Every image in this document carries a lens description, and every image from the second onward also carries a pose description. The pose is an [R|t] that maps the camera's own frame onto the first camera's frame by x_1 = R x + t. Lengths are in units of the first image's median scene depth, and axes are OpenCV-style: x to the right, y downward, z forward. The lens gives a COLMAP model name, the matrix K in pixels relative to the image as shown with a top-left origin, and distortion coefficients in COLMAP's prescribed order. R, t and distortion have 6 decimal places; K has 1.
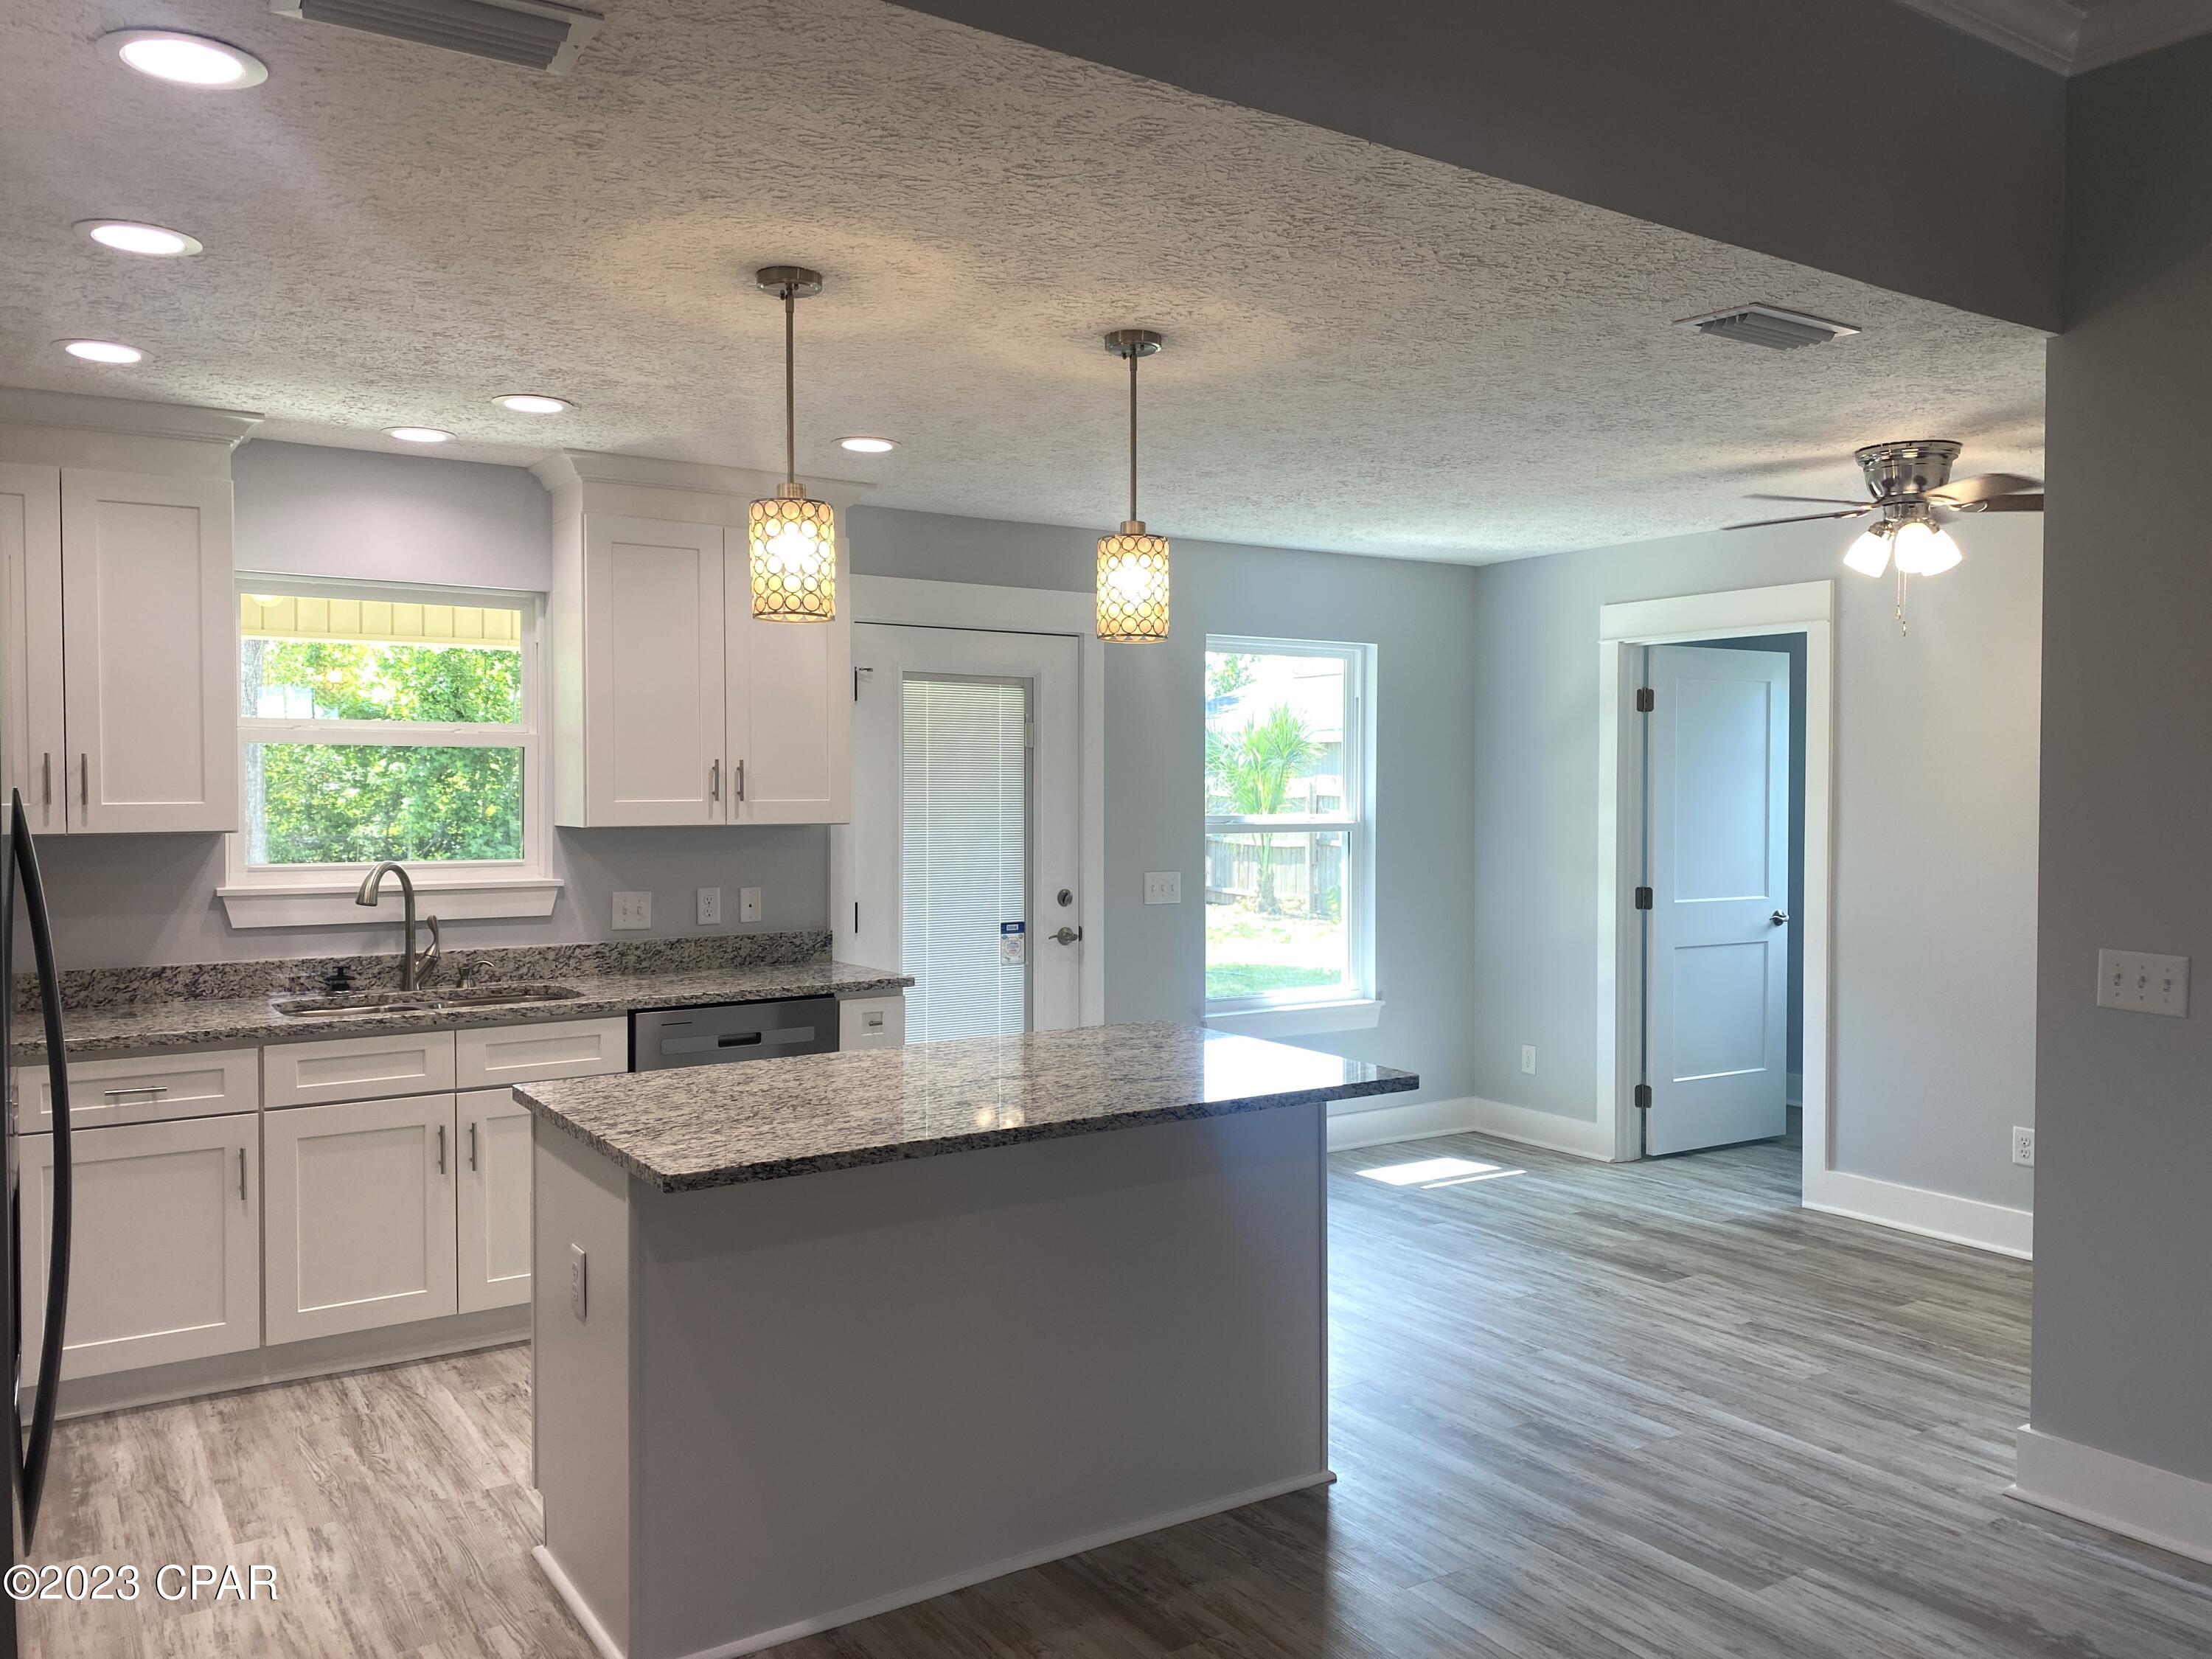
lens RADIAL K [[1682.1, 0, 1110.3], [0, 1682.1, 815.9], [0, 0, 1]] dist [0.060320, -0.087161]
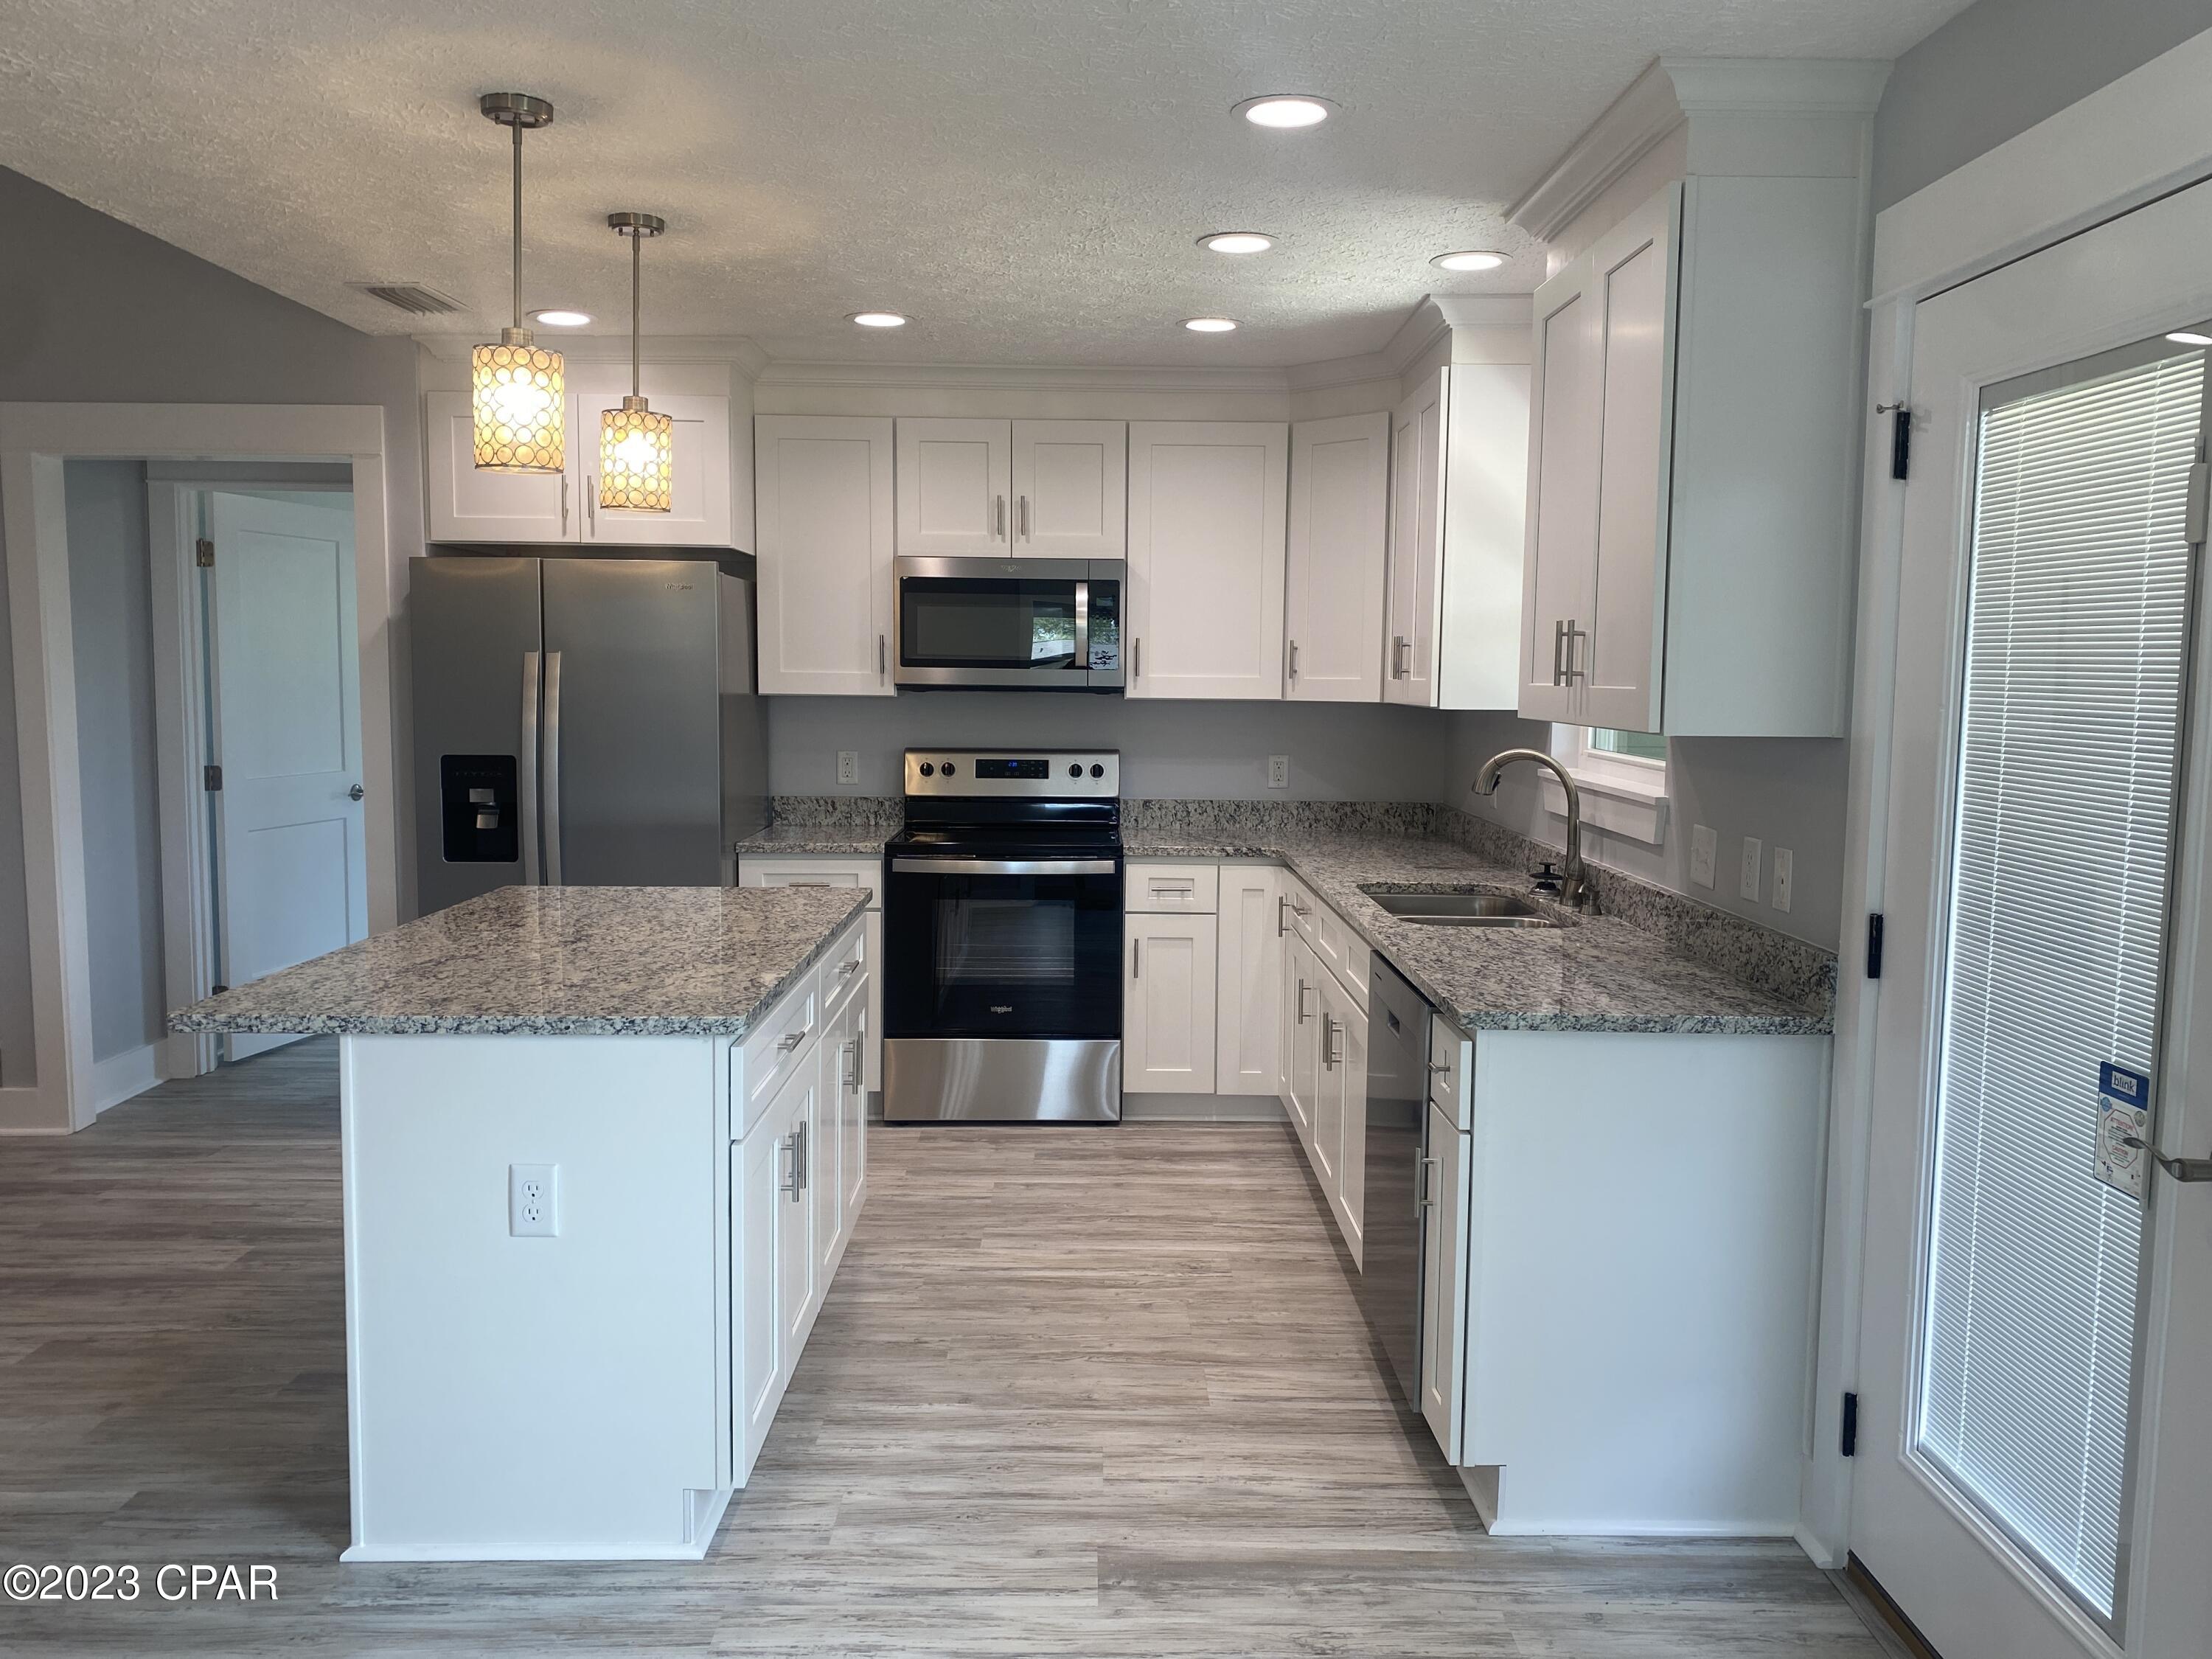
lens RADIAL K [[1655.7, 0, 1117.1], [0, 1655.7, 827.0], [0, 0, 1]] dist [0.048352, -0.055171]
pose [[-0.540368, 0.072481, -0.838301, 0.411148], [-0.030656, 0.993926, 0.105698, -0.018356], [0.840870, 0.082814, -0.534864, 1.256654]]
